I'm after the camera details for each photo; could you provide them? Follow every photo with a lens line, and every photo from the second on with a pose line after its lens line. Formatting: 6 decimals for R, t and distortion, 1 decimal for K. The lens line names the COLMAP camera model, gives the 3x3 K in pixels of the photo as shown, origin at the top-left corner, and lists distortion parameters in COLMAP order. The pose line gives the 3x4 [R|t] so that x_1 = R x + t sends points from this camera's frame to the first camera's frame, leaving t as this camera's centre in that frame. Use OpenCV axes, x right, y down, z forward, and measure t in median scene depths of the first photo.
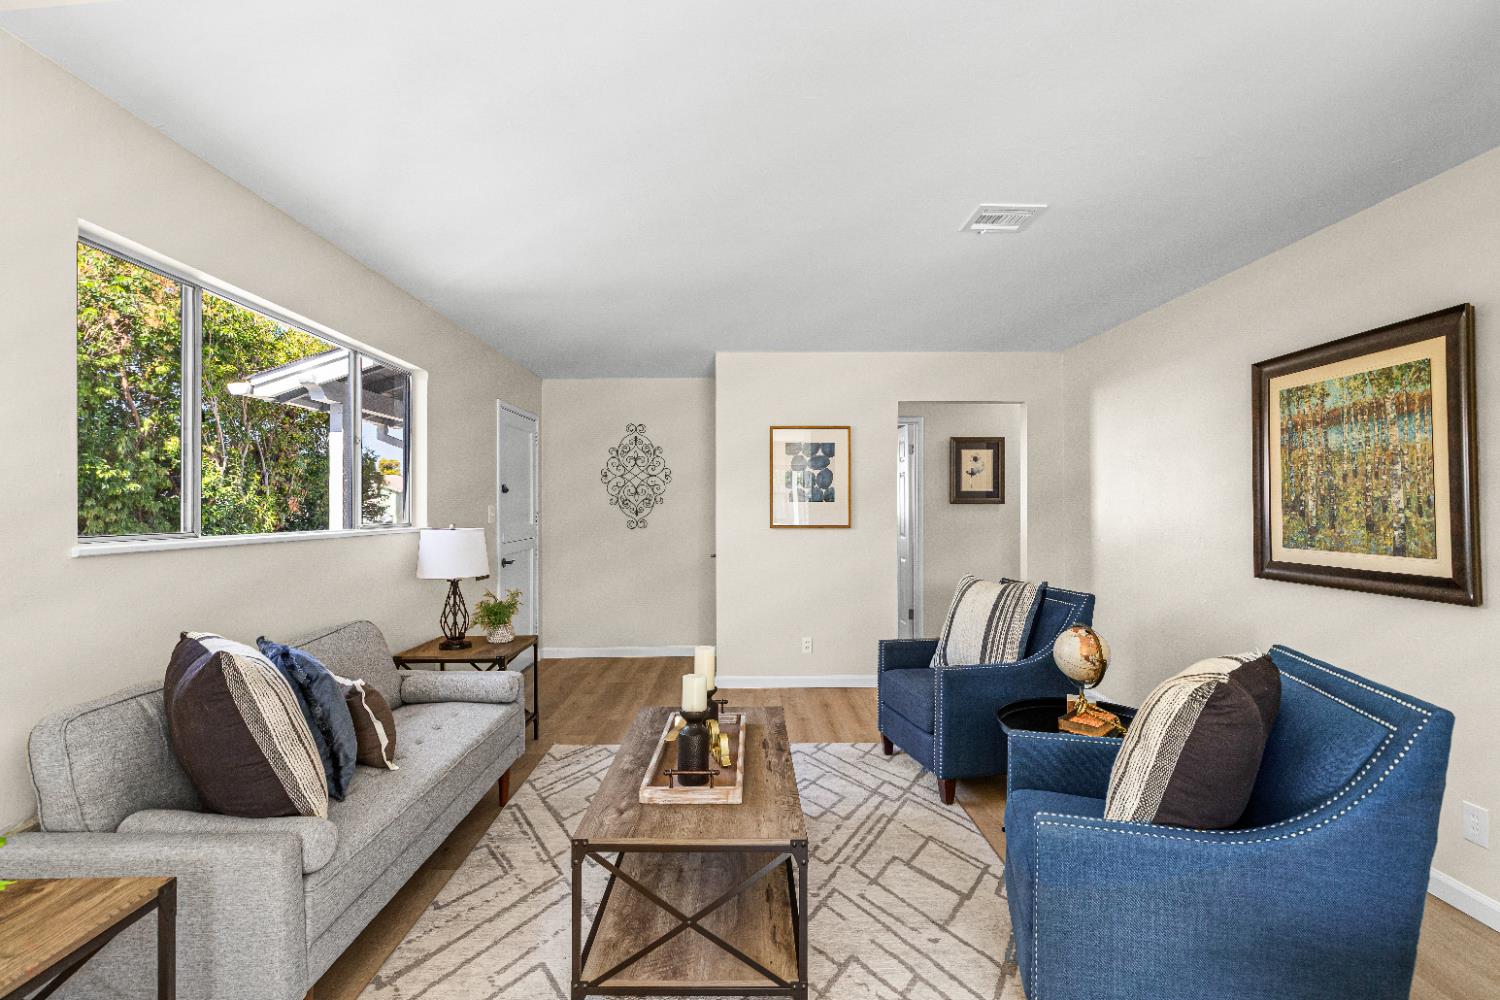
lens RADIAL K [[715.5, 0, 742.6], [0, 715.5, 505.0], [0, 0, 1]] dist [-0.004033, 0.000431]
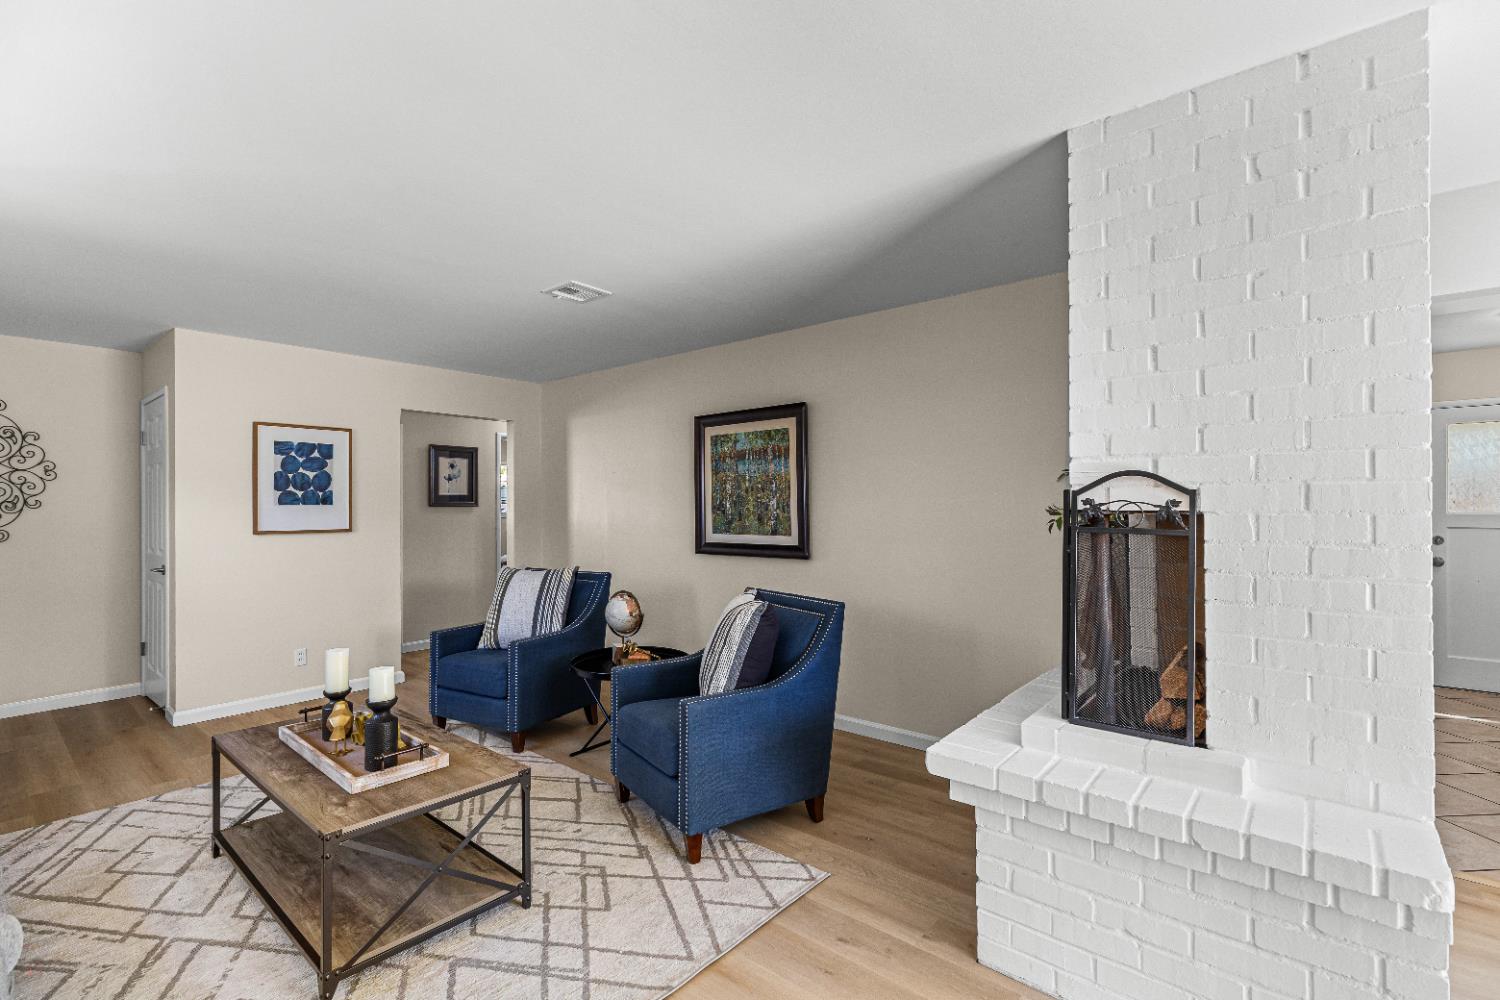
lens RADIAL K [[682.1, 0, 748.0], [0, 682.1, 504.6], [0, 0, 1]] dist [0.000562, 0.000510]
pose [[0.652559, -0.000095, 0.757737, -0.357474], [0.003288, 0.999991, -0.002706, -0.001122], [-0.757730, 0.004257, 0.652554, -0.062299]]
